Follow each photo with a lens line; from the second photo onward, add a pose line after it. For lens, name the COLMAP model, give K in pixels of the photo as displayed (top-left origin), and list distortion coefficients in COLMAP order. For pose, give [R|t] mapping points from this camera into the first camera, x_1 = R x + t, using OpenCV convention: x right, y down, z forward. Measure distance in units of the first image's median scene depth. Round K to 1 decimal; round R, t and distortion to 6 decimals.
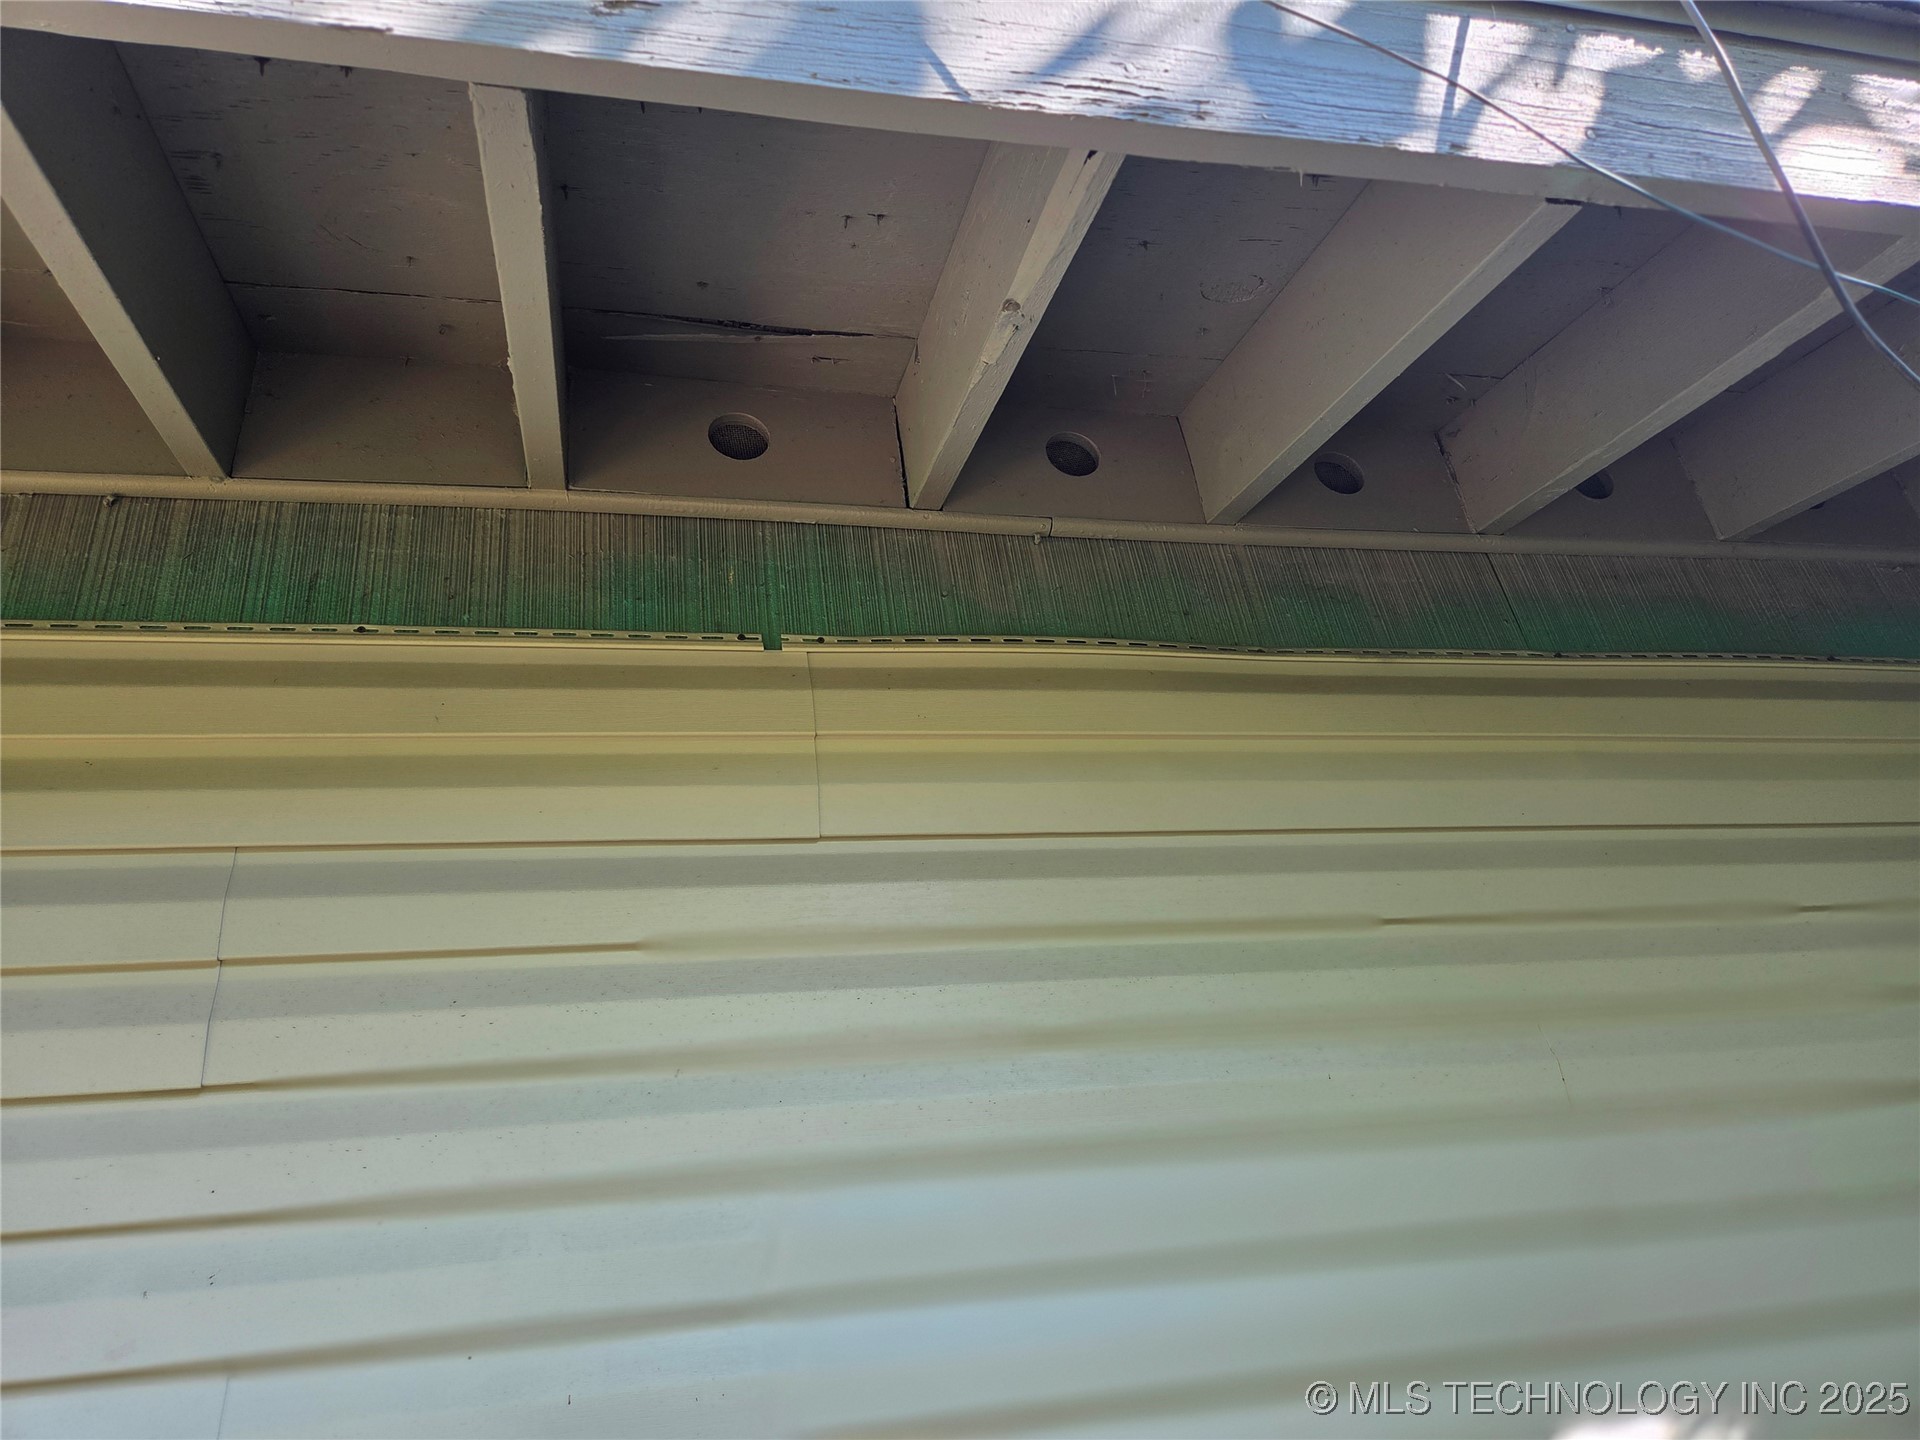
lens RADIAL K [[1299.5, 0, 960.0], [0, 1299.5, 720.0], [0, 0, 1]] dist [0.001013, -0.000643]
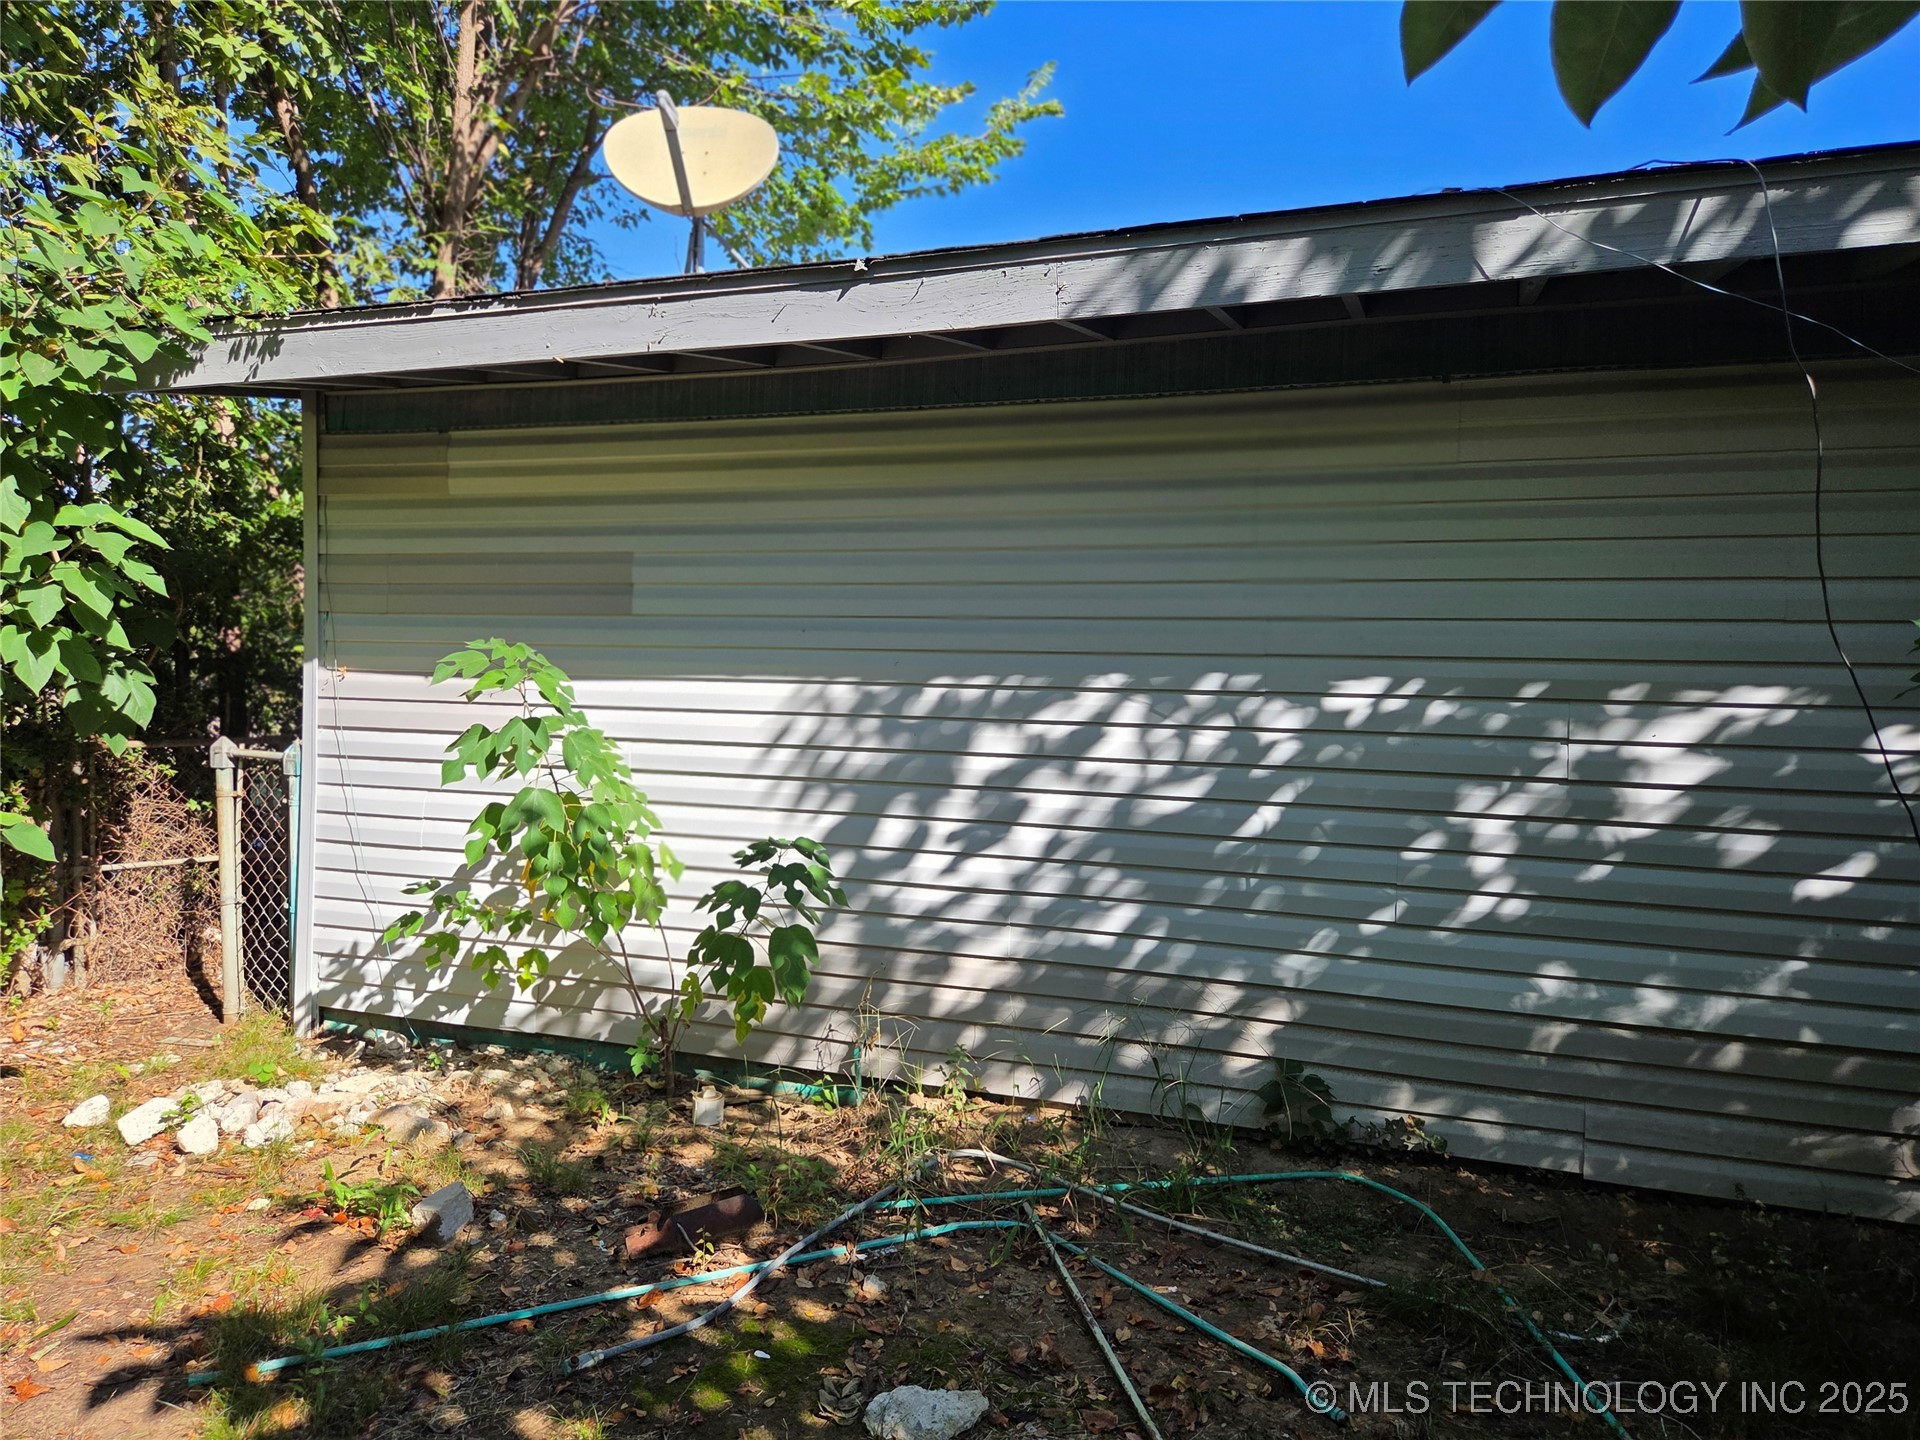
lens RADIAL K [[1299.5, 0, 960.0], [0, 1299.5, 720.0], [0, 0, 1]] dist [0.001013, -0.000643]
pose [[0.839780, 0.133740, -0.526197, 0.645964], [0.110331, 0.906925, 0.406588, -0.797235], [0.531598, -0.399500, 0.746862, -2.227417]]
